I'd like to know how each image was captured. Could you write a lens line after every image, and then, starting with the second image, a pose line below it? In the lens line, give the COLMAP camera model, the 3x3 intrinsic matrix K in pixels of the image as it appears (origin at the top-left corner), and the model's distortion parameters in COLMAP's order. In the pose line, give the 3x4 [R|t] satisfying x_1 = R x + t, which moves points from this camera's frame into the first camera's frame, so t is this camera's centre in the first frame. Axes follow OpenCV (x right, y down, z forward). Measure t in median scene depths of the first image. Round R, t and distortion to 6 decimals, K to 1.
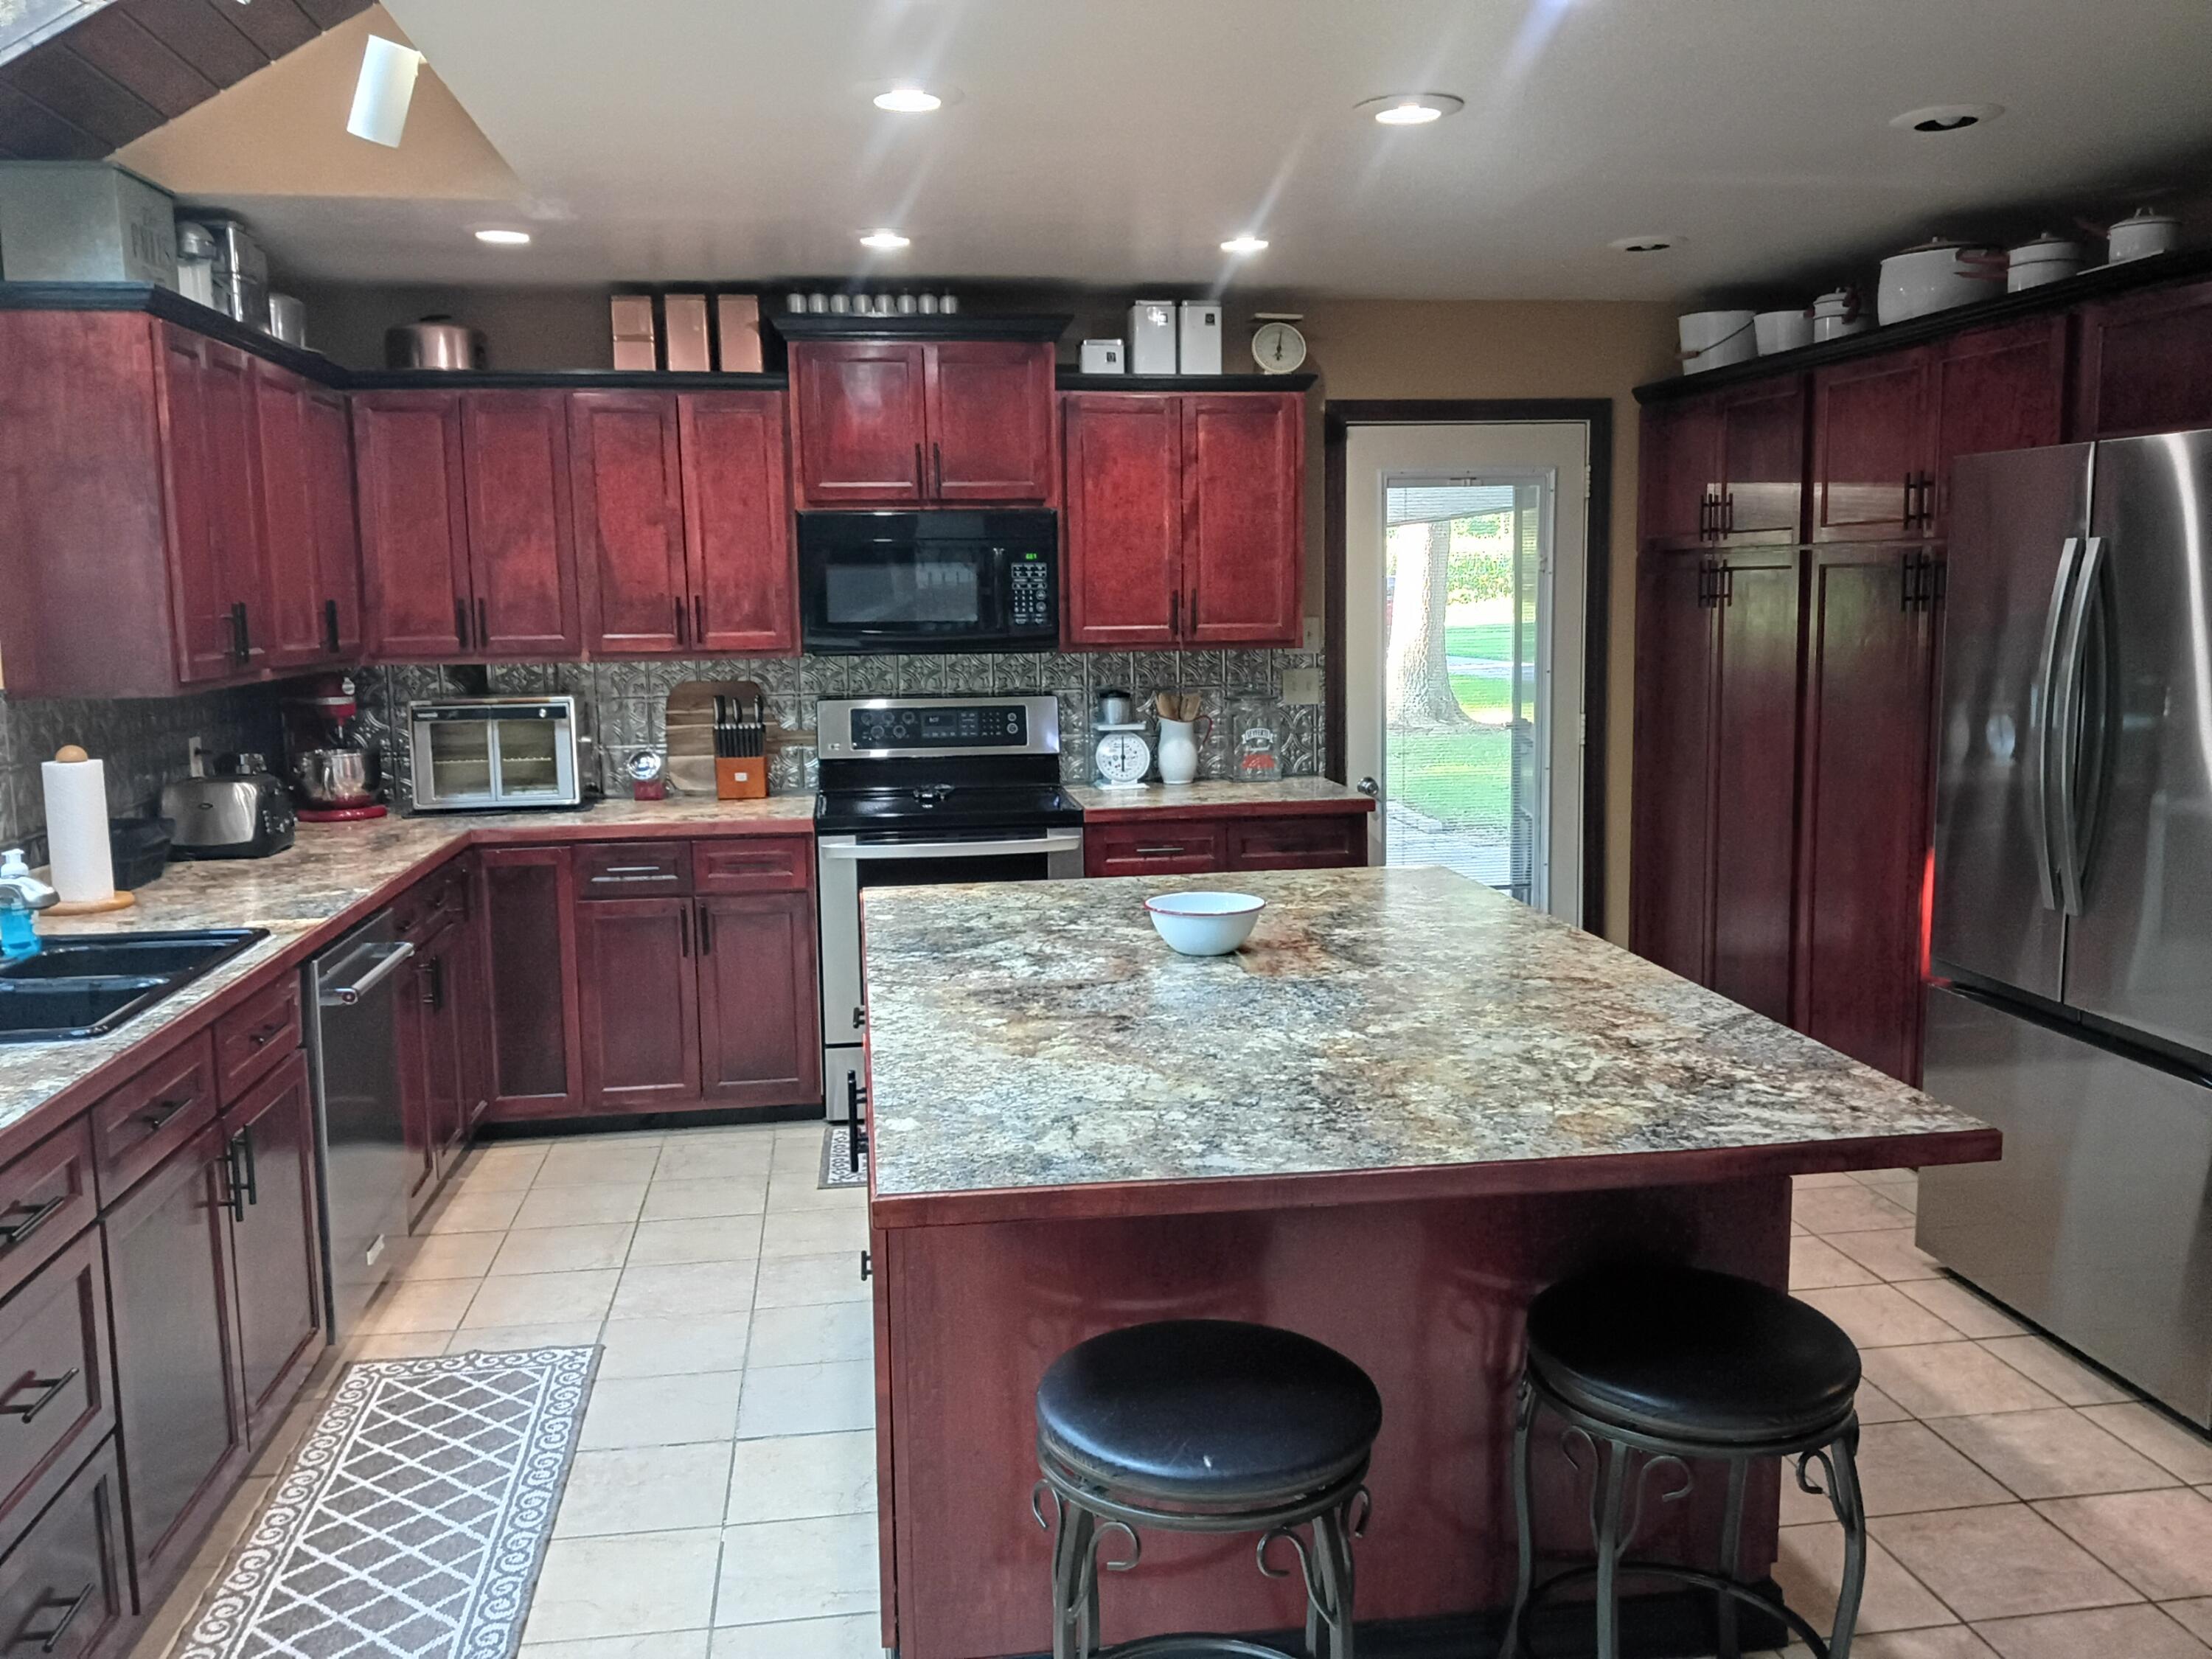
lens RADIAL K [[1823.7, 0, 1095.3], [0, 1823.7, 814.6], [0, 0, 1]] dist [0.071495, -0.140062]
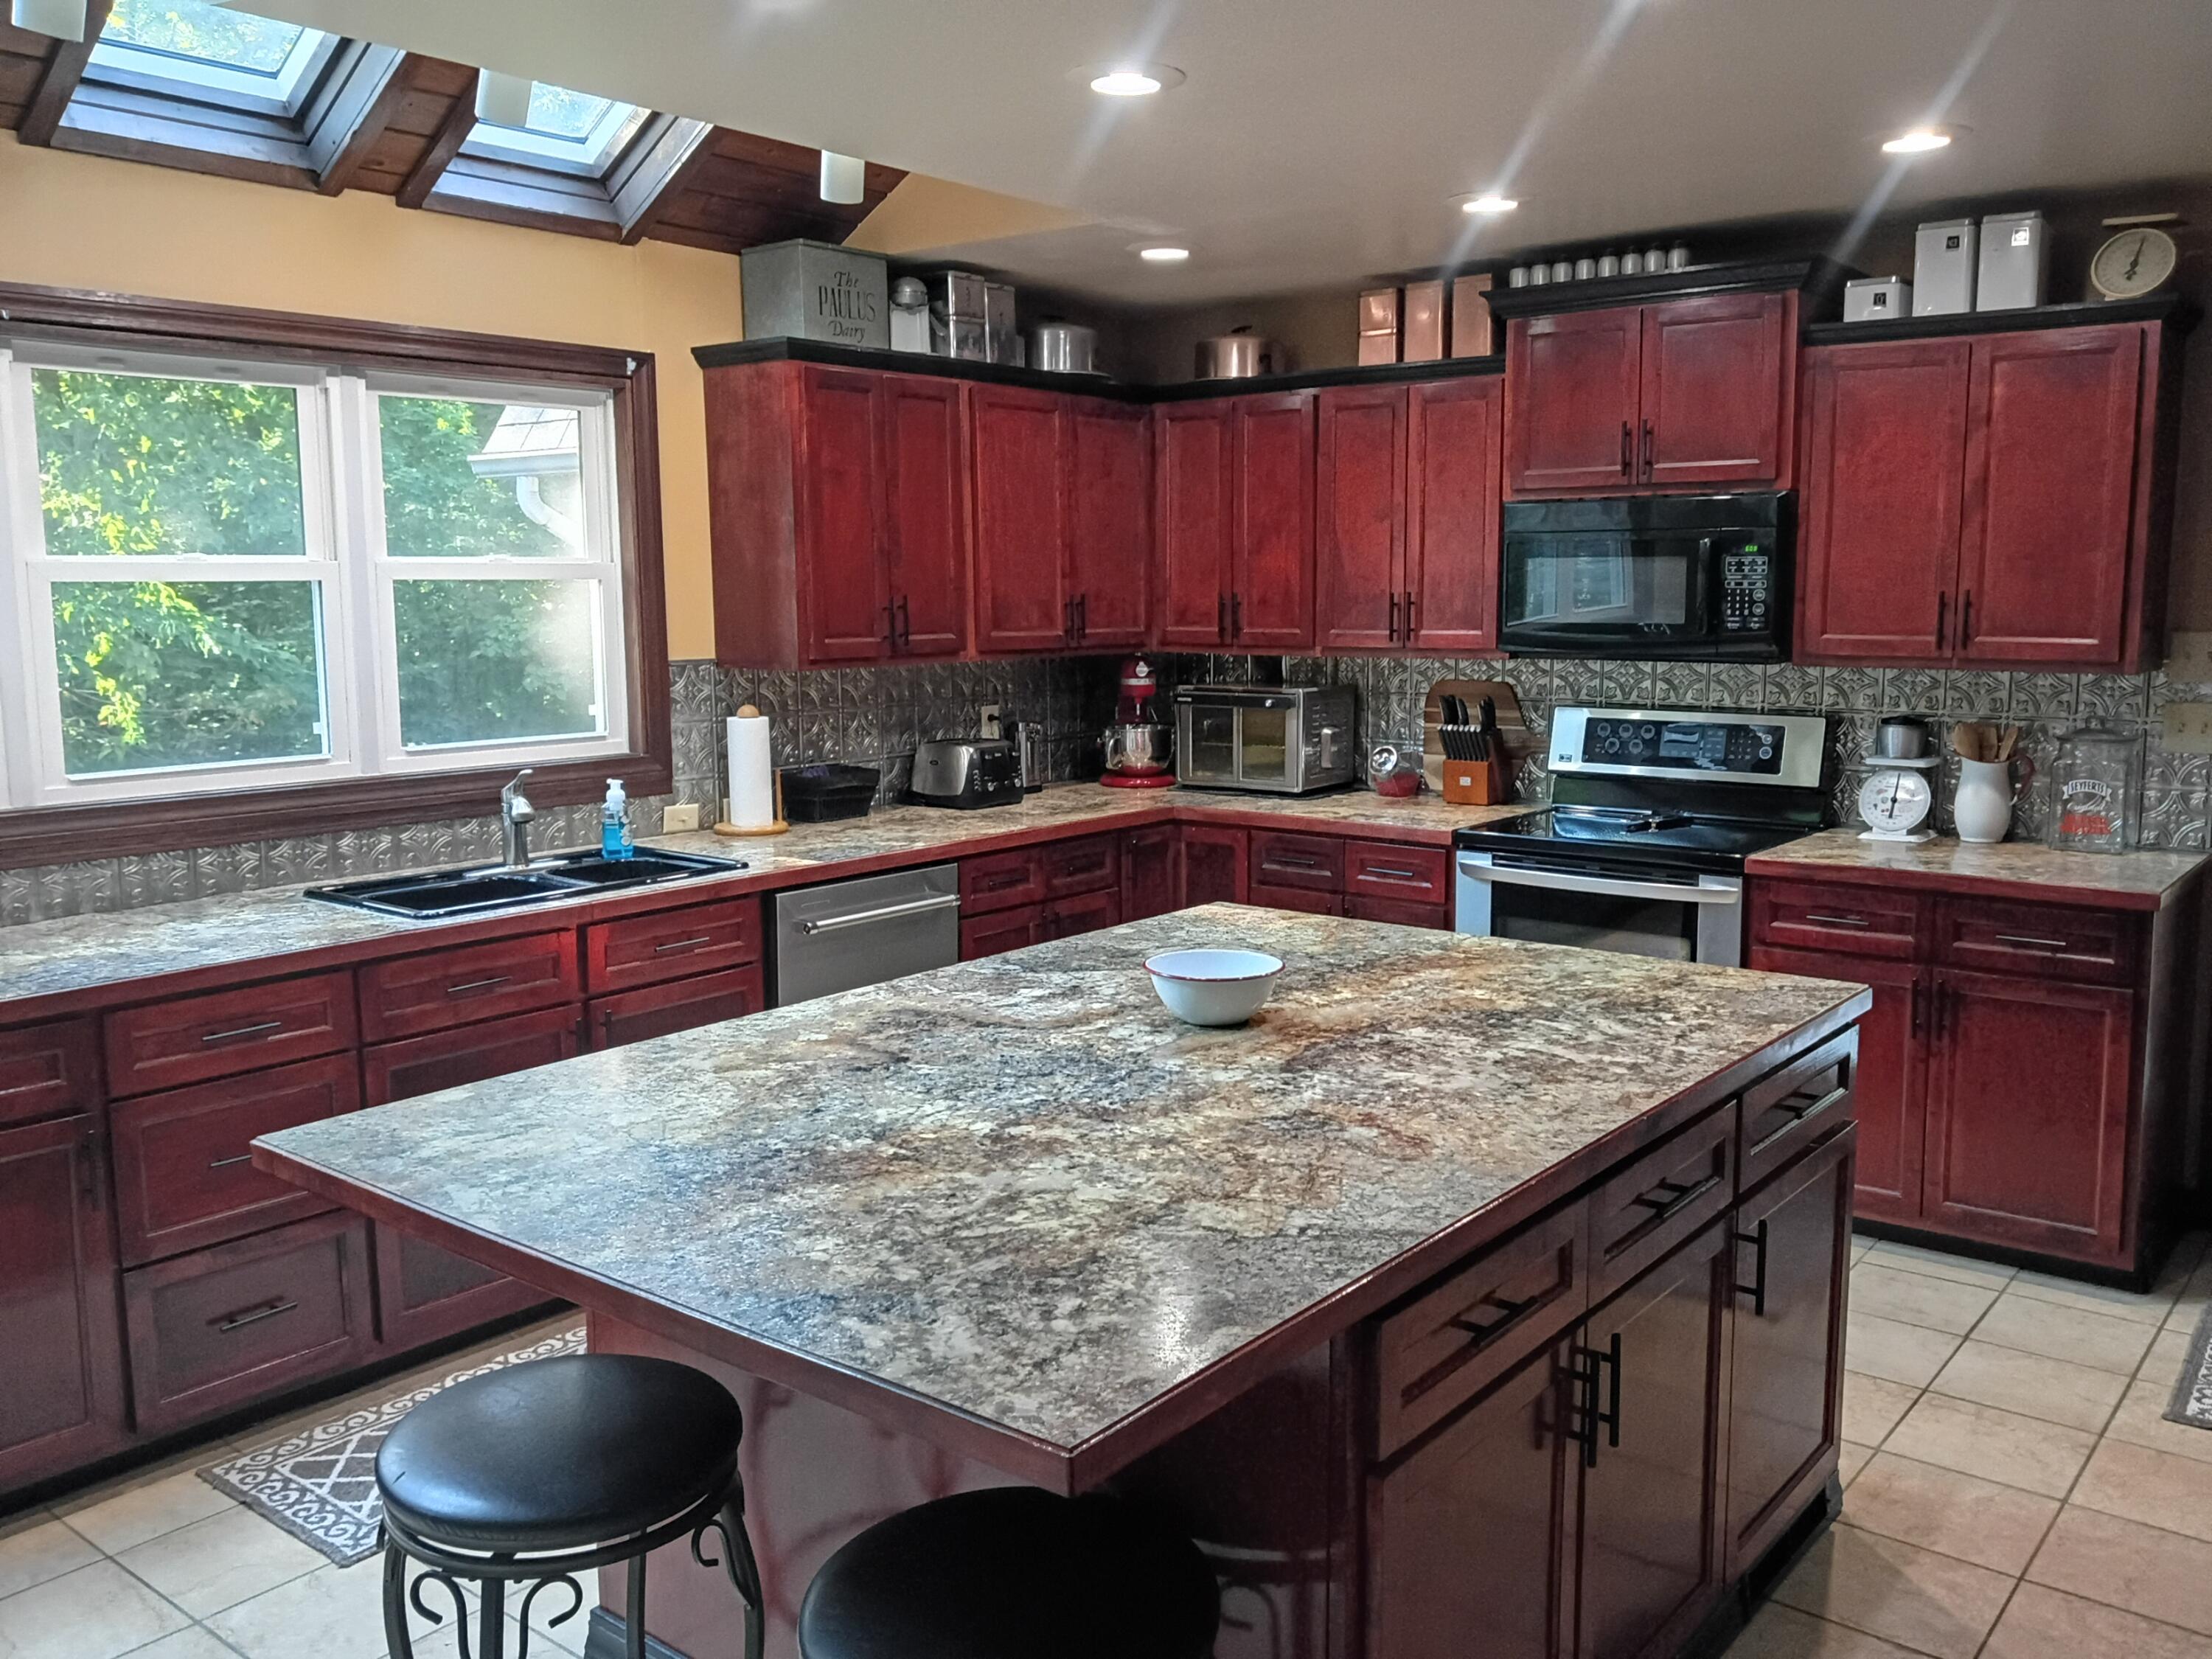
lens RADIAL K [[1823.7, 0, 1117.3], [0, 1823.7, 794.1], [0, 0, 1]] dist [0.071495, -0.140062]
pose [[0.683790, 0.095427, -0.723412, 0.486437], [-0.095231, 0.994603, 0.041185, -0.047030], [0.723438, 0.040730, 0.689187, 0.277260]]
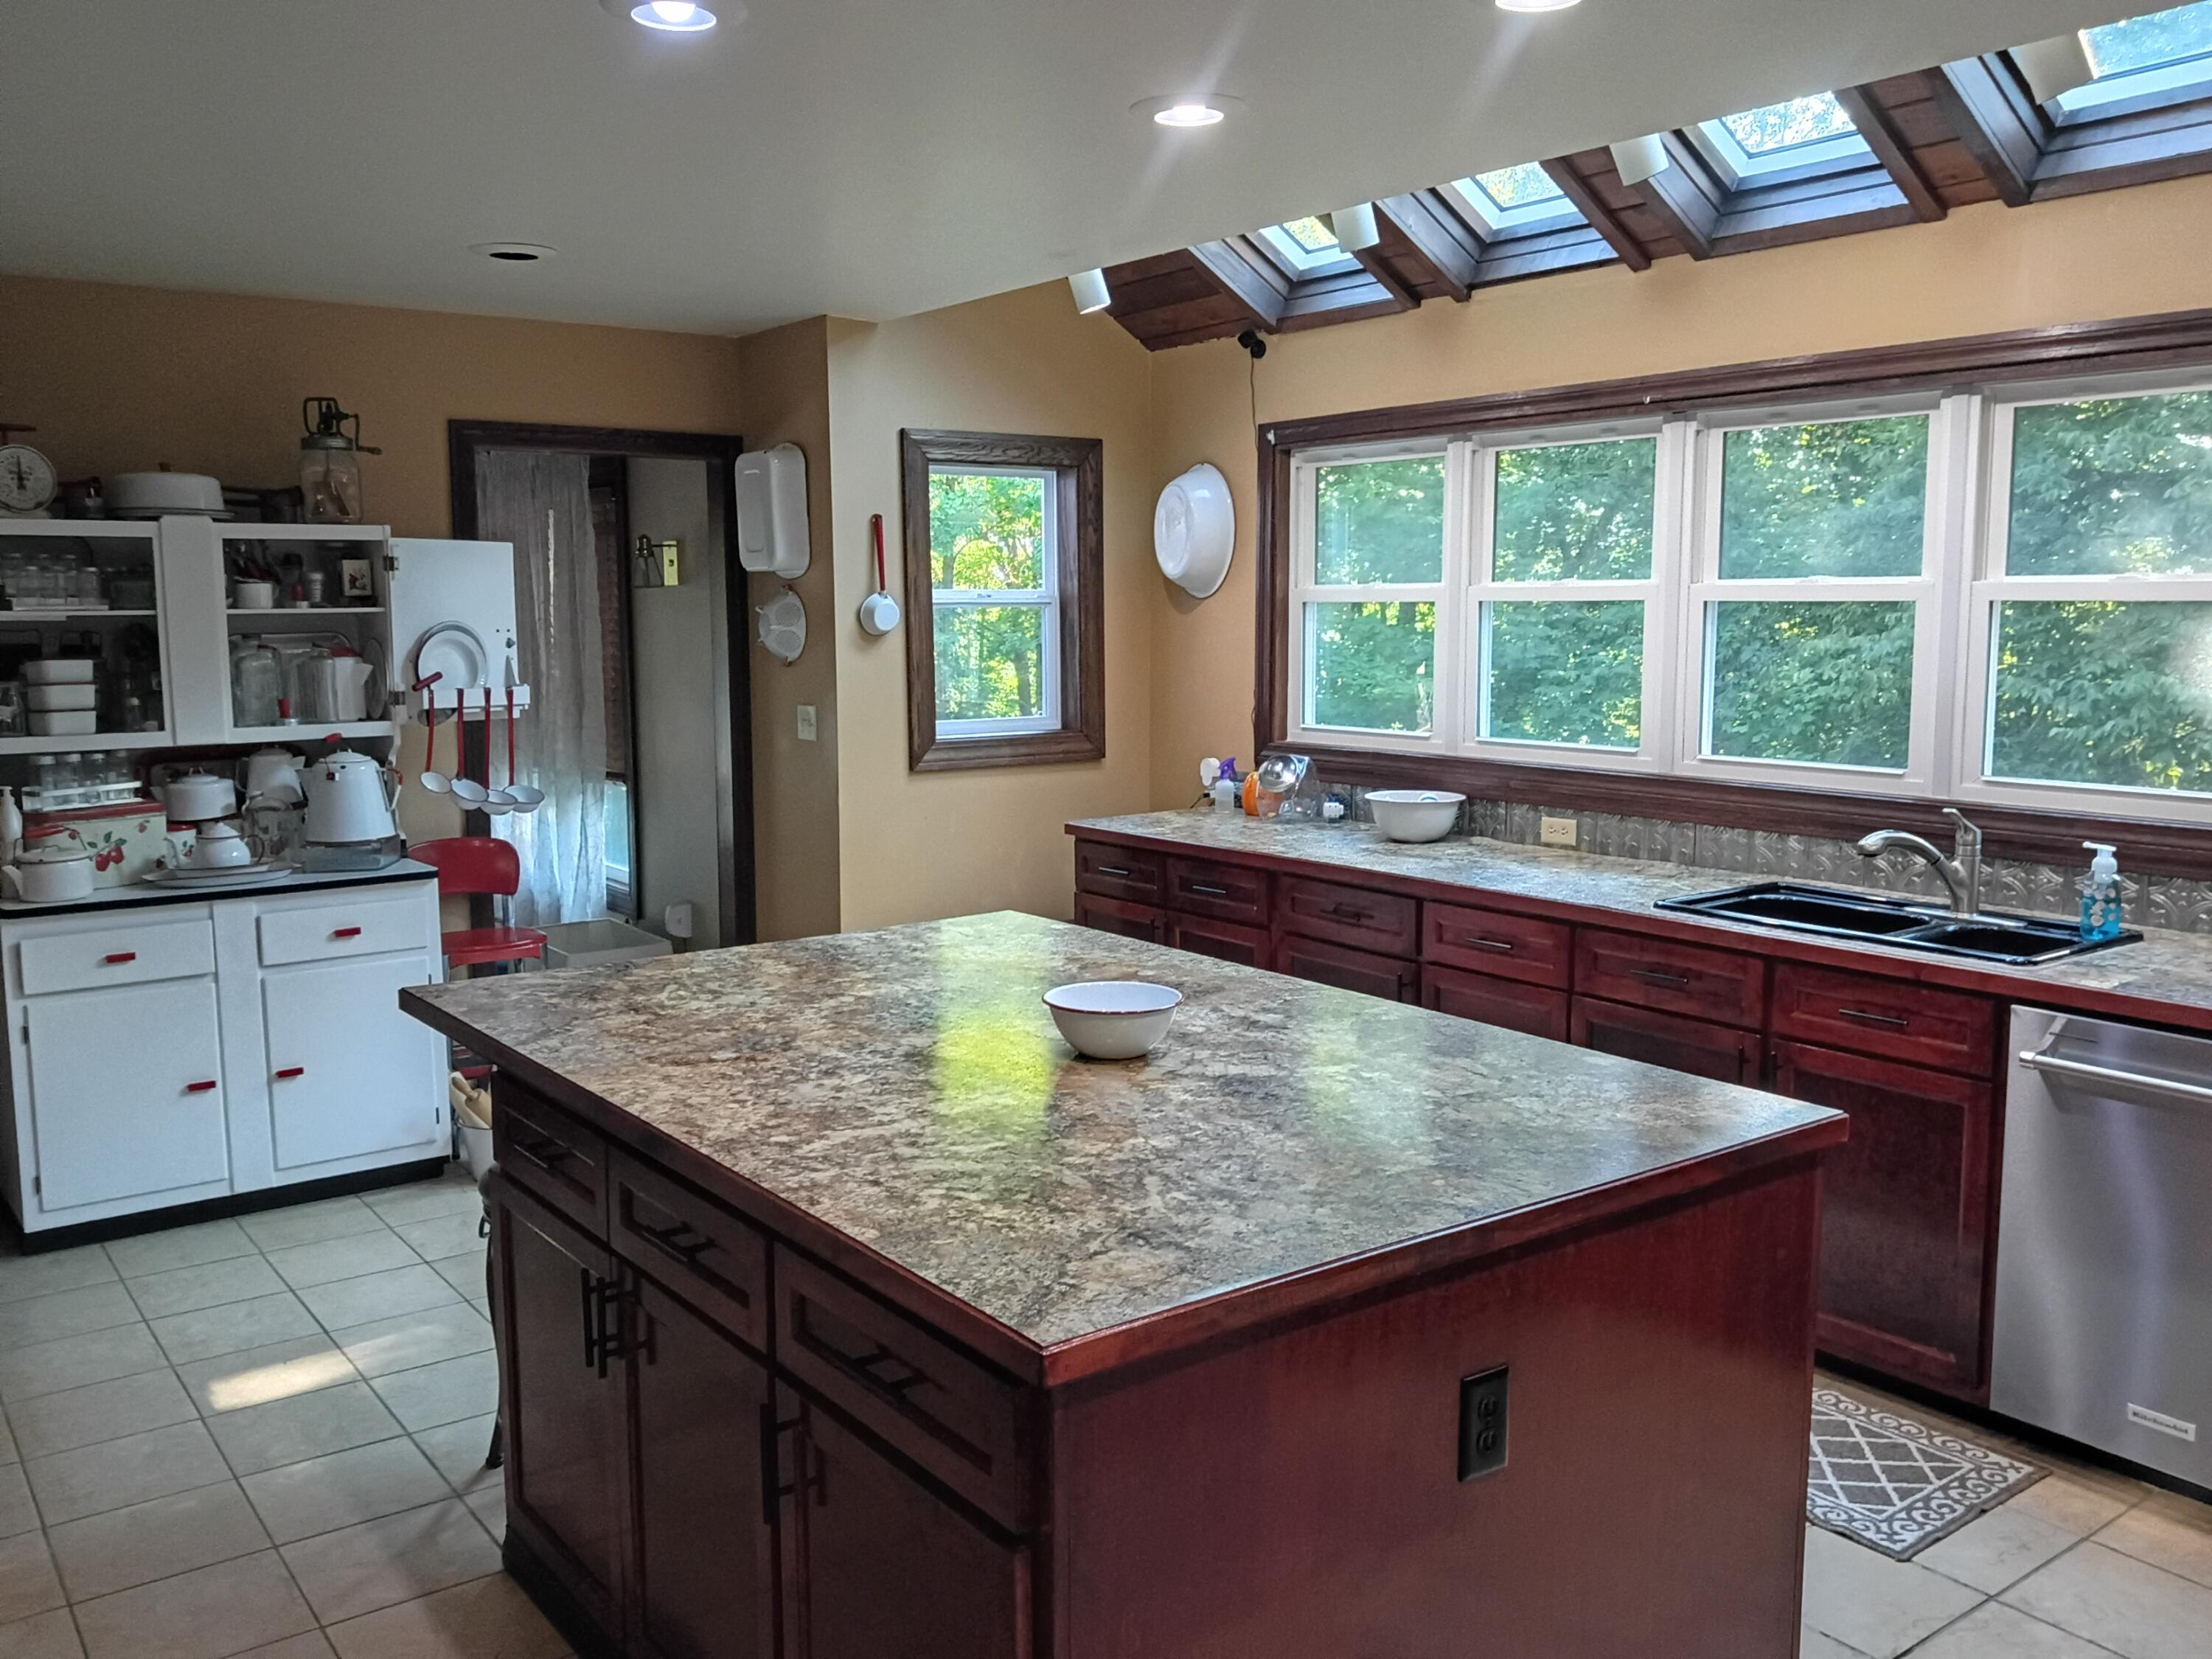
lens RADIAL K [[1823.7, 0, 1142.4], [0, 1823.7, 890.2], [0, 0, 1]] dist [0.071495, -0.140062]
pose [[-0.866188, 0.090875, -0.491385, 0.395285], [-0.057906, 0.958449, 0.279325, -0.138836], [0.496351, 0.270402, -0.824935, 0.959924]]
